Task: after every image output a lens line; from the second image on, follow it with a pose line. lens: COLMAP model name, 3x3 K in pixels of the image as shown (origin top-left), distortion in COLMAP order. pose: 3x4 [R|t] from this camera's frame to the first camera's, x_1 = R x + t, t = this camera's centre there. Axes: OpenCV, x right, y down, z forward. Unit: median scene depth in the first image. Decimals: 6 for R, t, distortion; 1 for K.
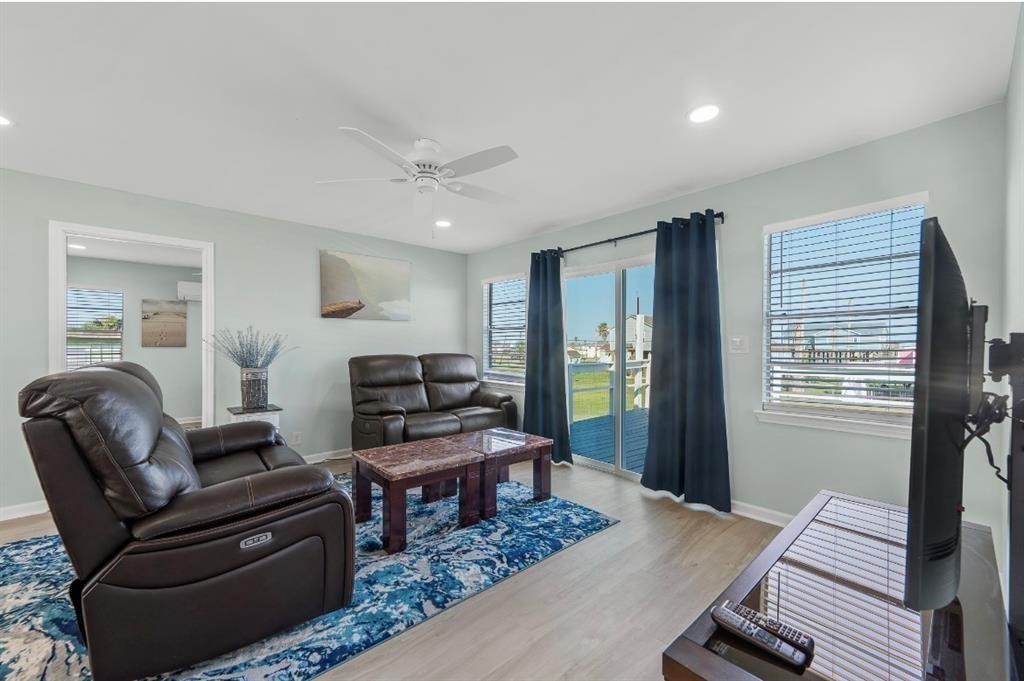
lens RADIAL K [[393.9, 0, 512.0], [0, 393.9, 340.5], [0, 0, 1]] dist [0.001172, 0.000125]
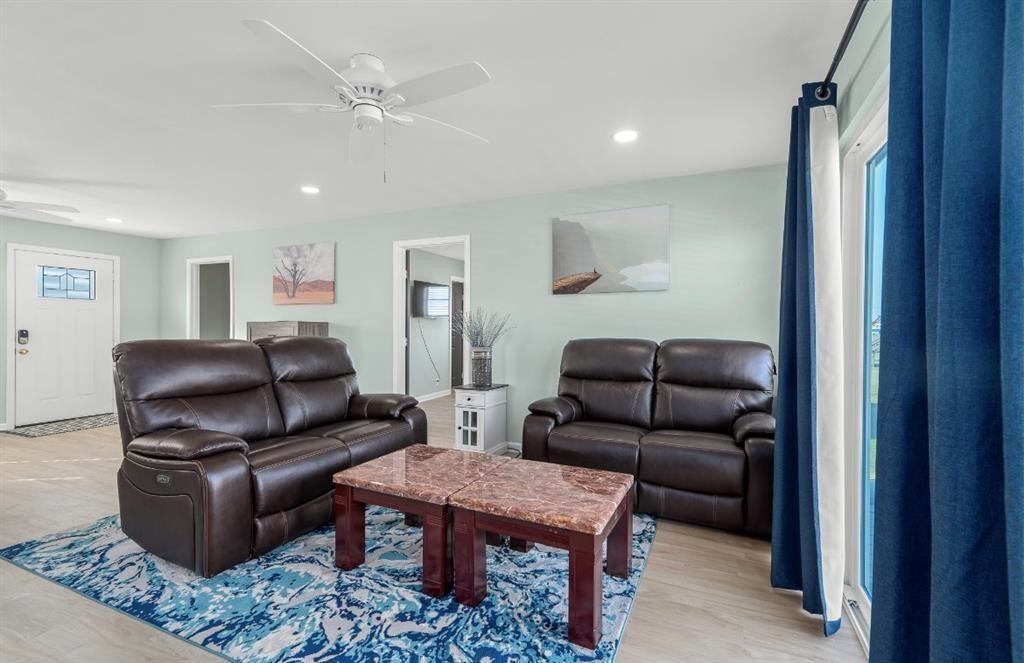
lens RADIAL K [[445.9, 0, 512.0], [0, 445.9, 331.5], [0, 0, 1]] dist [0.010968, 0.000281]
pose [[0.415990, 0.011169, -0.909301, 0.582601], [0.010514, 0.999799, 0.017091, 0.009484], [0.909308, -0.016670, 0.415789, 0.743912]]
